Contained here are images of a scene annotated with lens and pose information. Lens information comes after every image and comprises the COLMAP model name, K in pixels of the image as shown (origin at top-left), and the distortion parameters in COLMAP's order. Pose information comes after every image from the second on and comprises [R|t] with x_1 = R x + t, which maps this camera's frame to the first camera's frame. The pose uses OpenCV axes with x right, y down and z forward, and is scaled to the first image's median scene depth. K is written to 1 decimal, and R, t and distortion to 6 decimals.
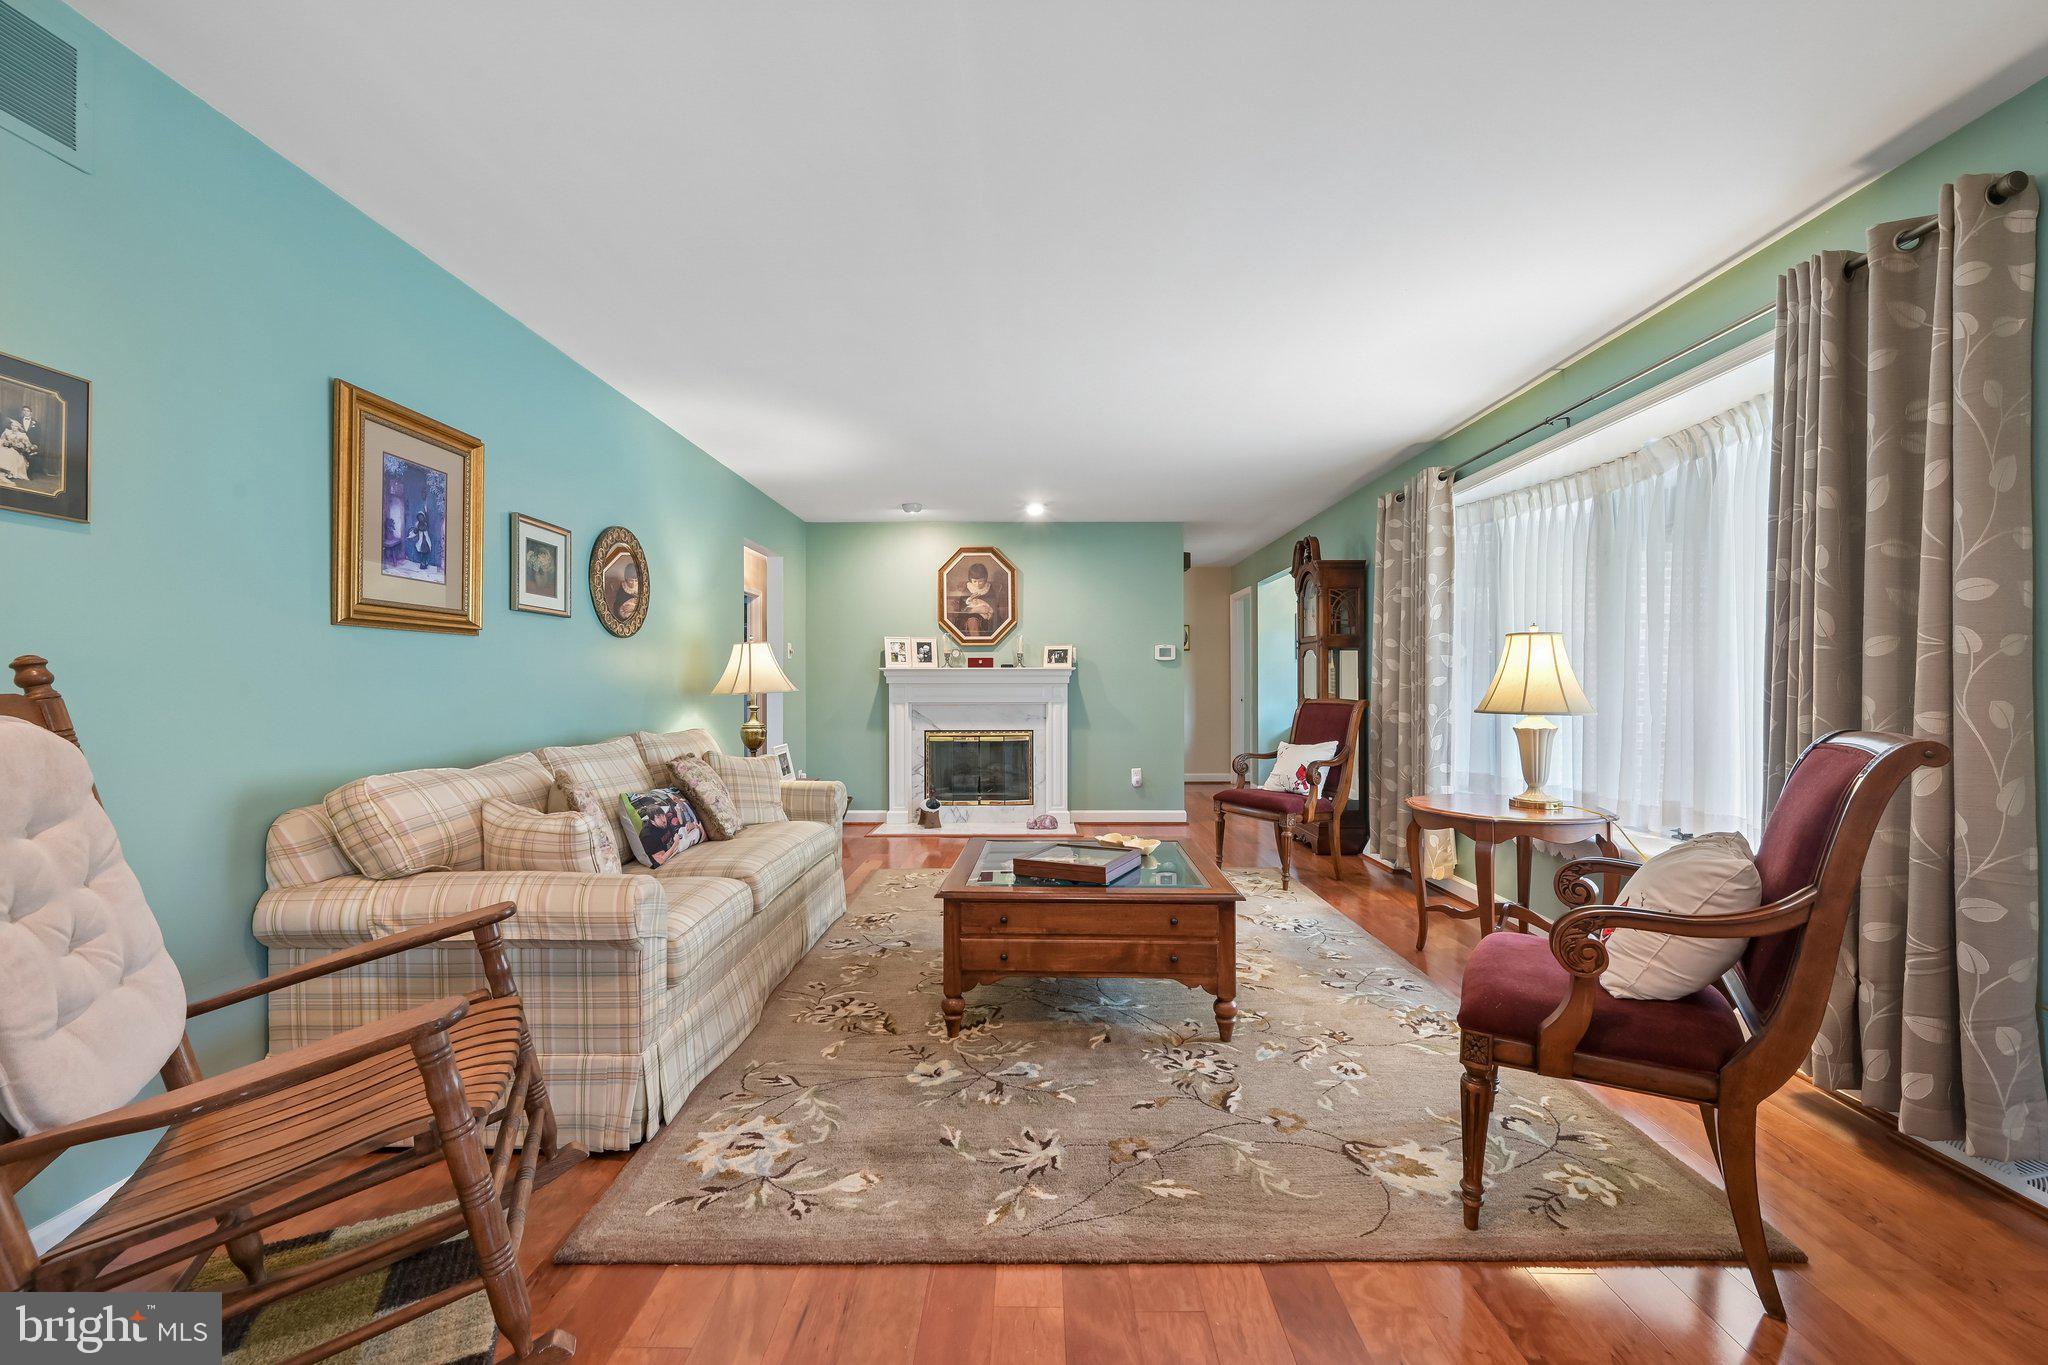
lens RADIAL K [[836.3, 0, 1046.6], [0, 836.3, 675.3], [0, 0, 1]] dist [0.000985, 0.000190]
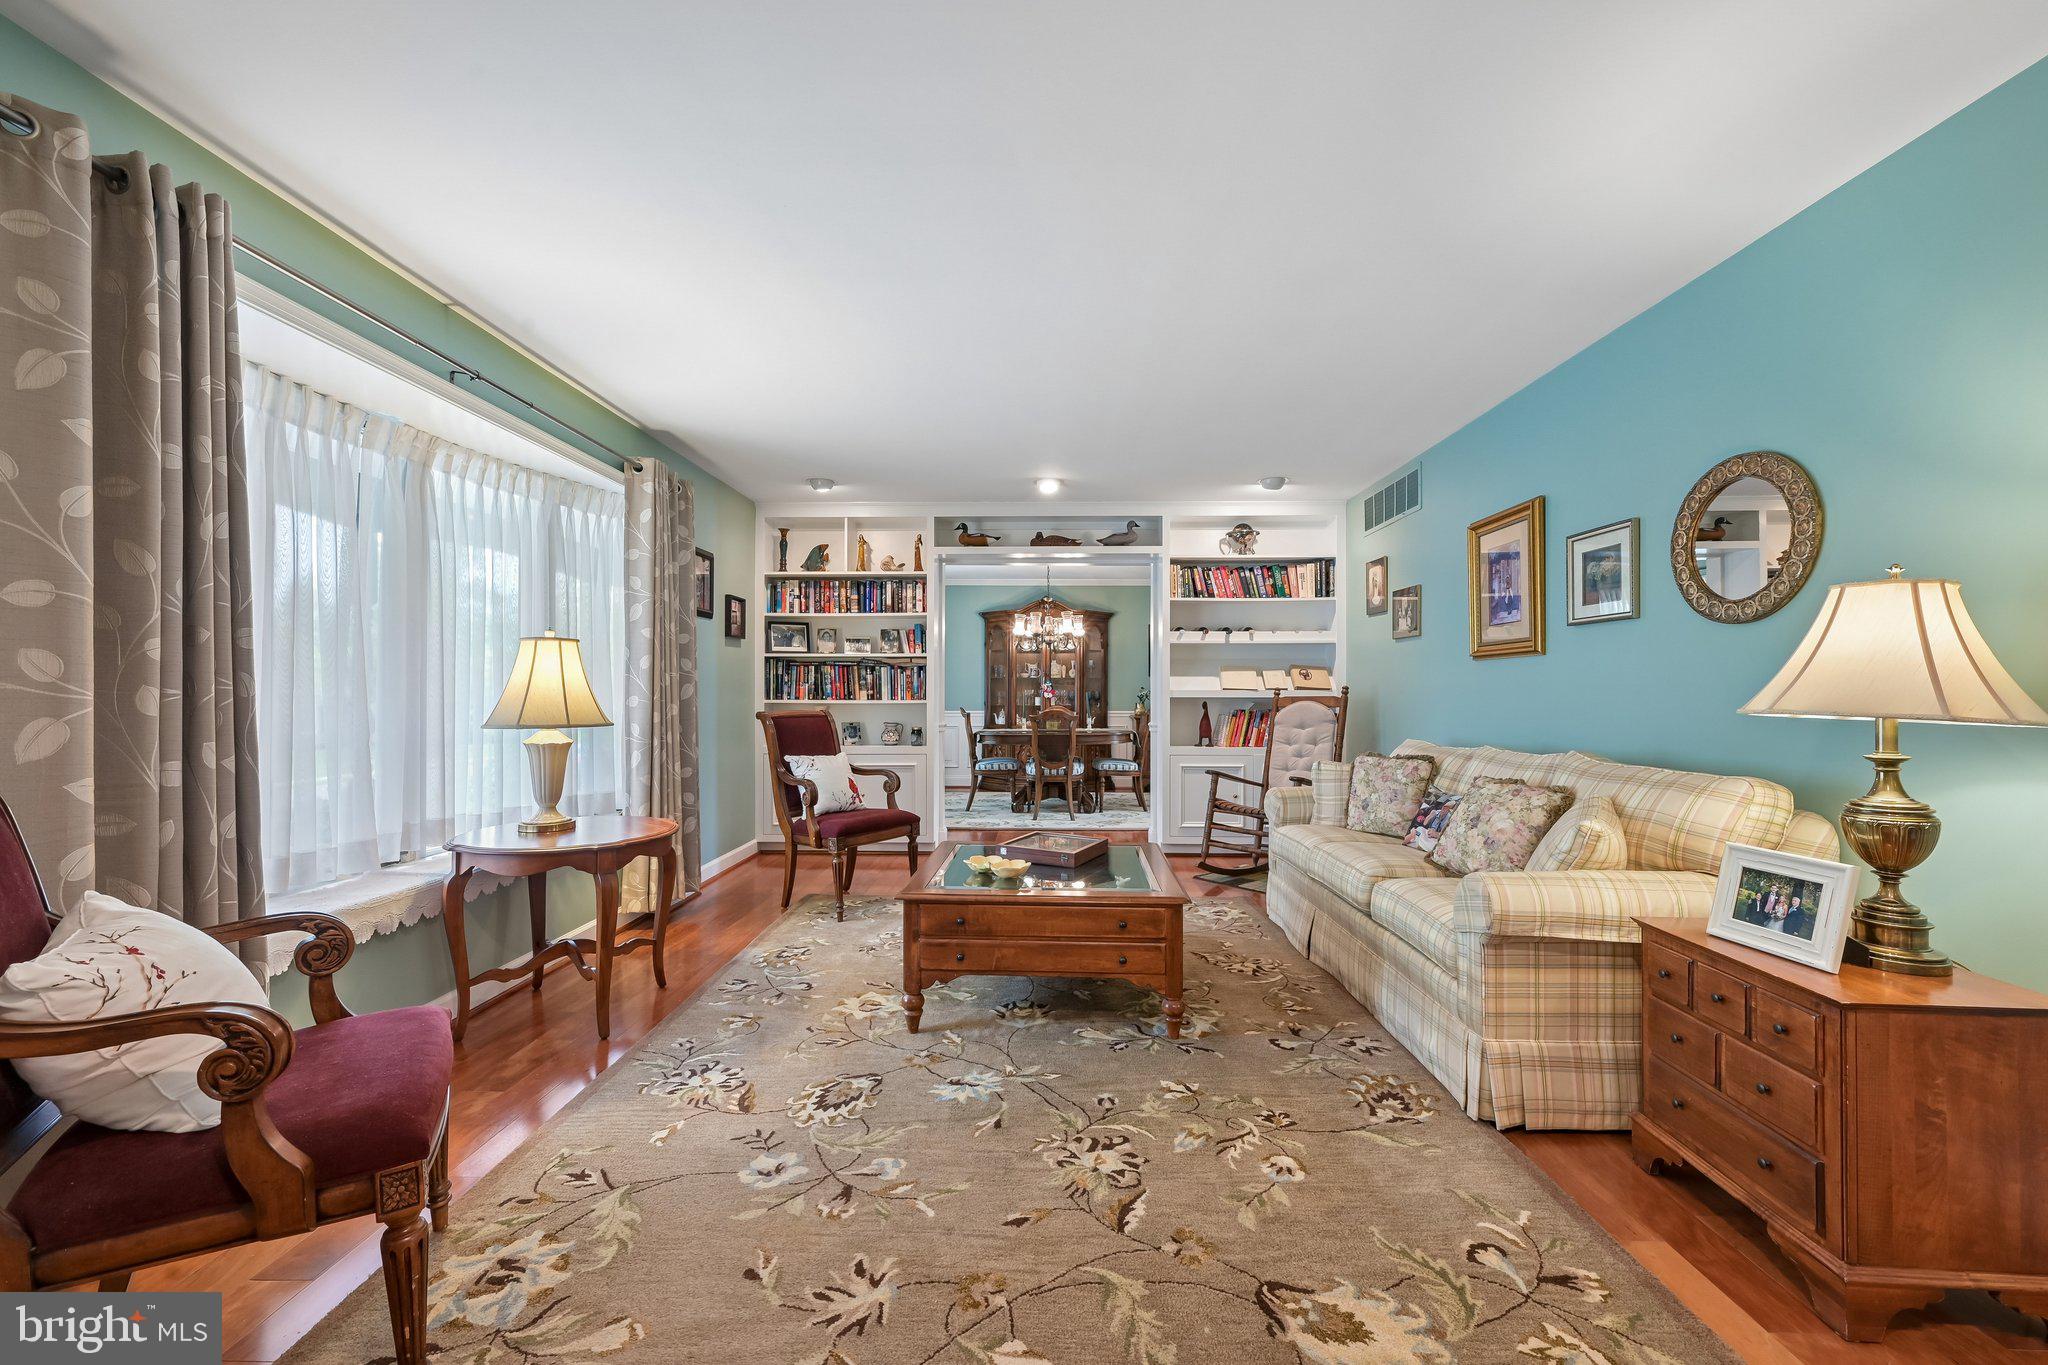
lens RADIAL K [[799.4, 0, 1021.1], [0, 799.4, 690.8], [0, 0, 1]] dist [0.000137, 0.000428]
pose [[-0.999146, -0.000246, 0.041309, 0.034565], [-0.000740, 0.999928, -0.011944, 0.017986], [-0.041303, -0.011964, -0.999075, 1.953794]]
